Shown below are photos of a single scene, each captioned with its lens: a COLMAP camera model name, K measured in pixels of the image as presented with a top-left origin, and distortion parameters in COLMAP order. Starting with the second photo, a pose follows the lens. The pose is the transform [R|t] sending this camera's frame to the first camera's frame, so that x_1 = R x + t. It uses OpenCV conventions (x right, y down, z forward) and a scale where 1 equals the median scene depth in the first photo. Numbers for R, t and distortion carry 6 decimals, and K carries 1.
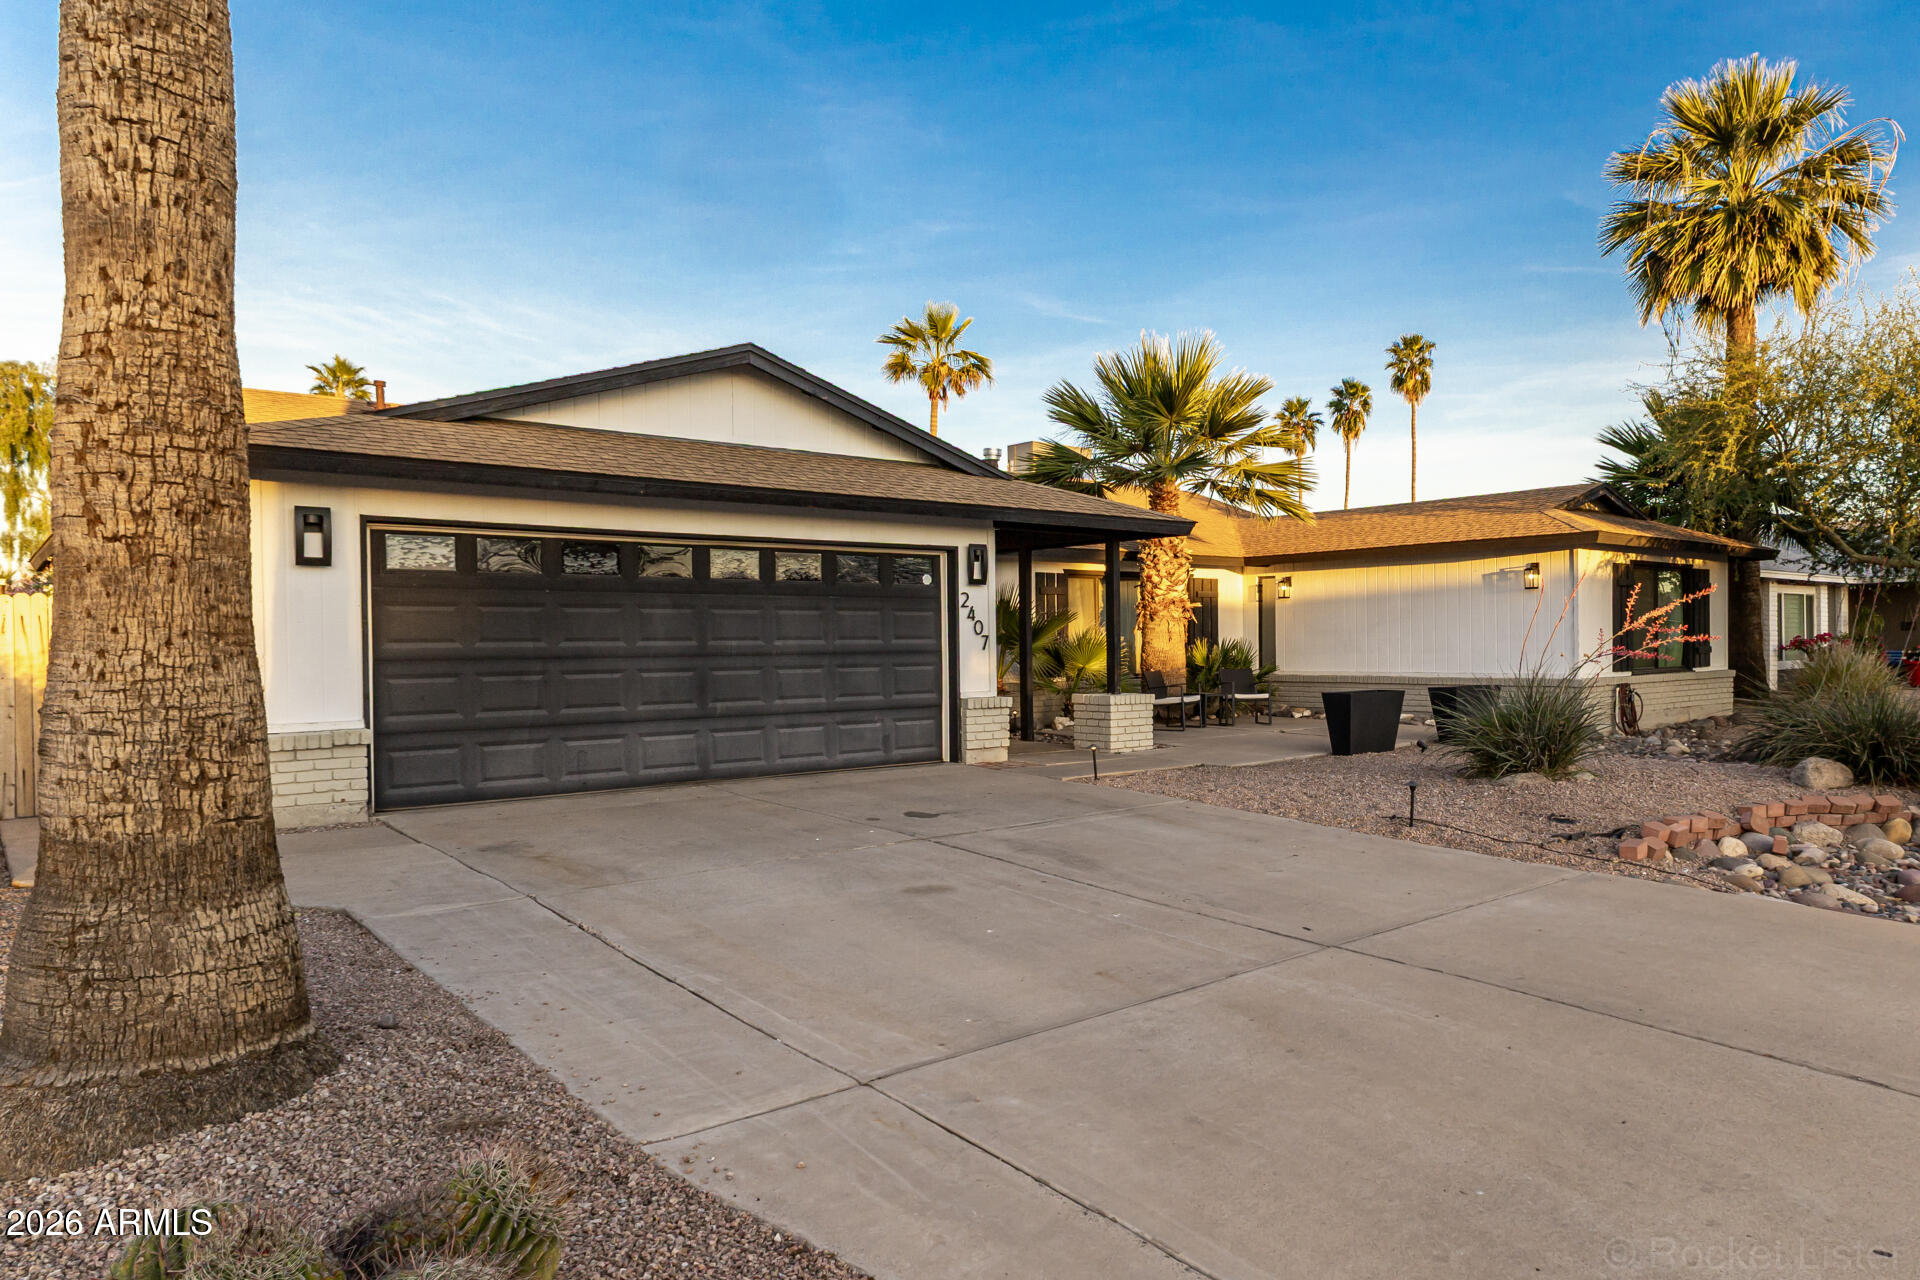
lens RADIAL K [[824.2, 0, 970.3], [0, 824.2, 630.6], [0, 0, 1]] dist [-0.001900, -0.000308]
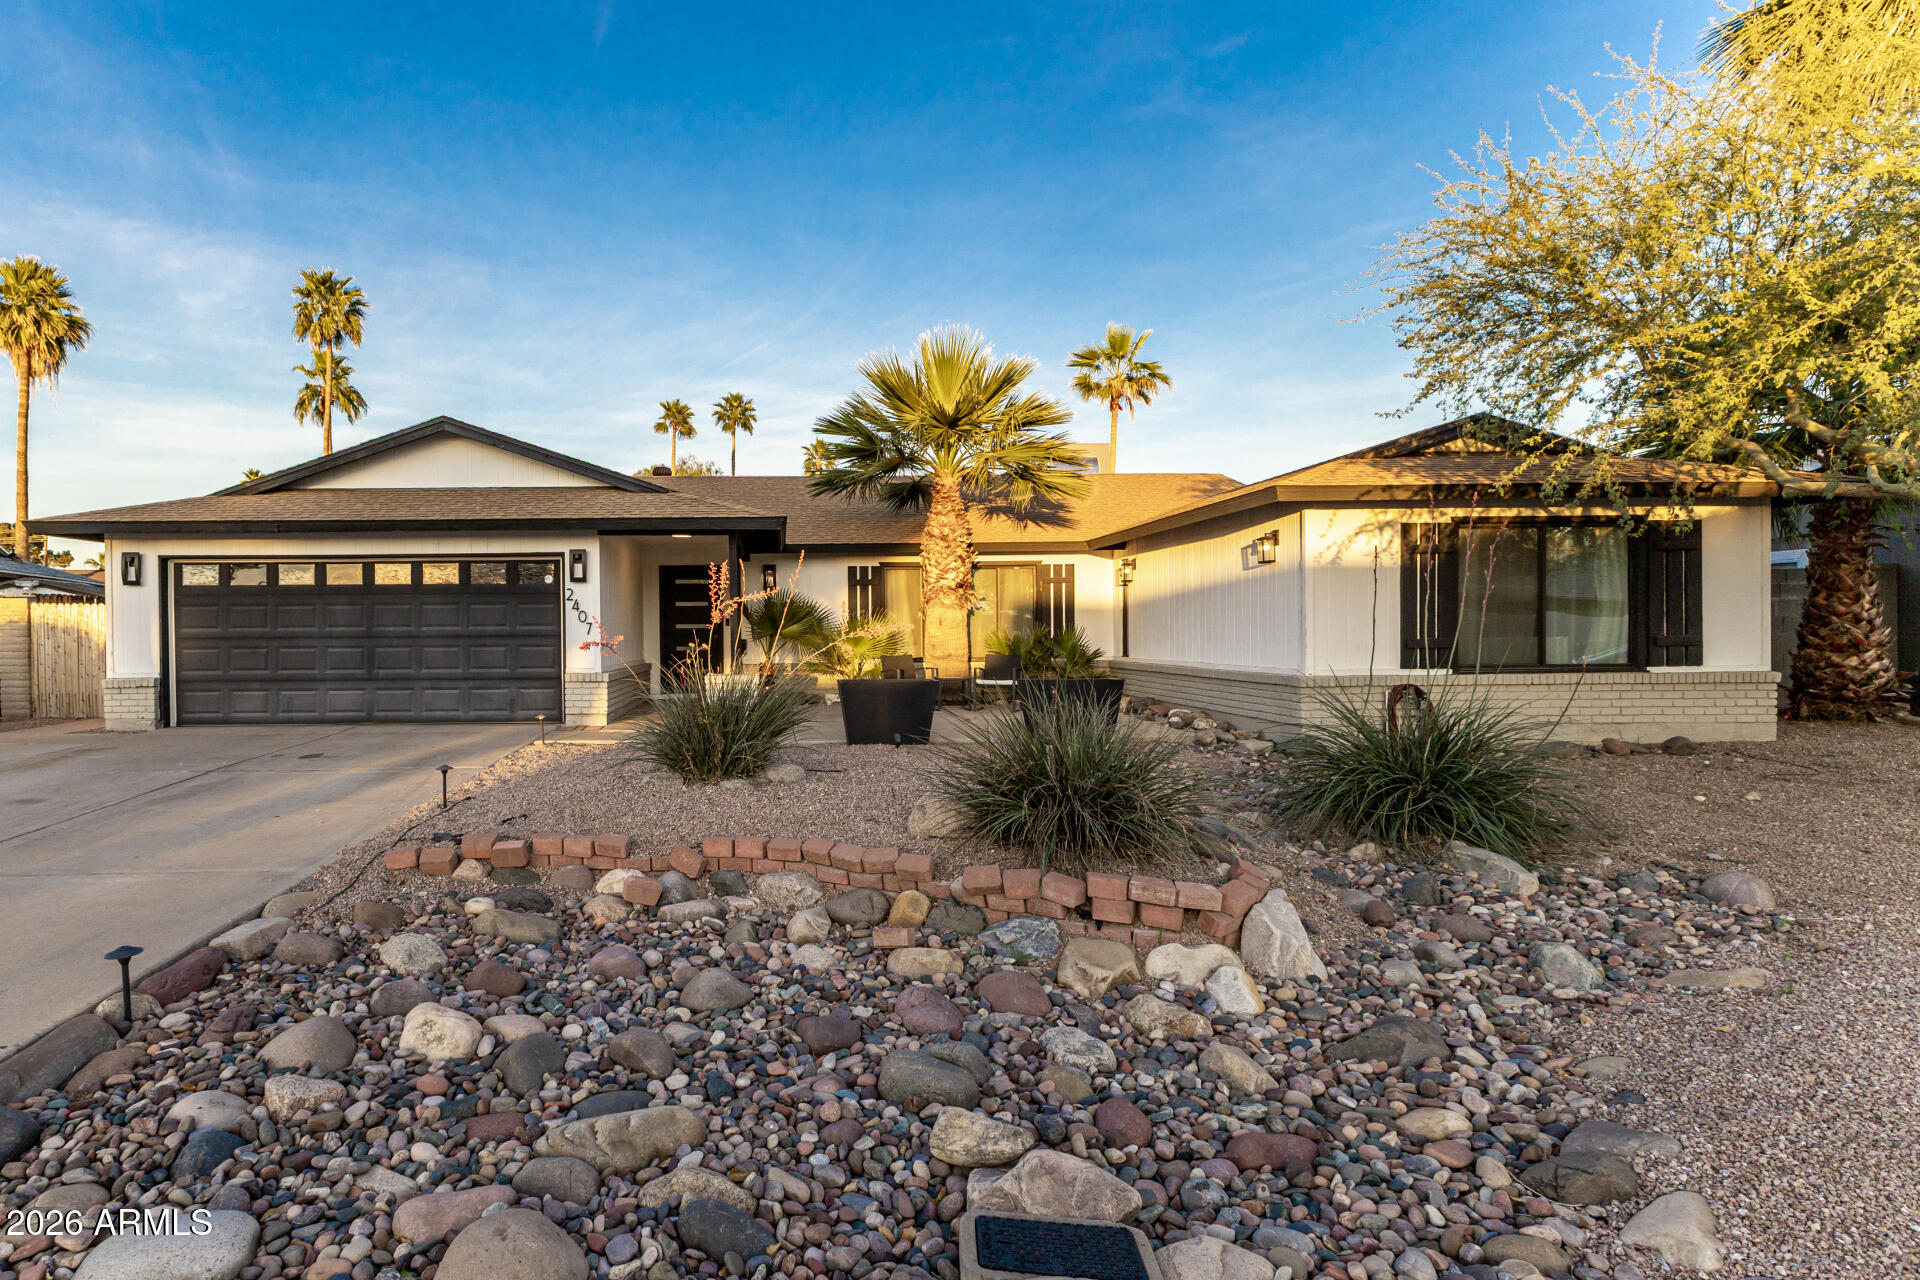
lens RADIAL K [[685.6, 0, 960.1], [0, 685.6, 615.5], [0, 0, 1]] dist [-0.000758, -0.000046]
pose [[0.884119, -0.005693, -0.467227, 1.096215], [0.005998, 0.999982, -0.000836, -0.000993], [0.467224, -0.002063, 0.884137, 0.388784]]
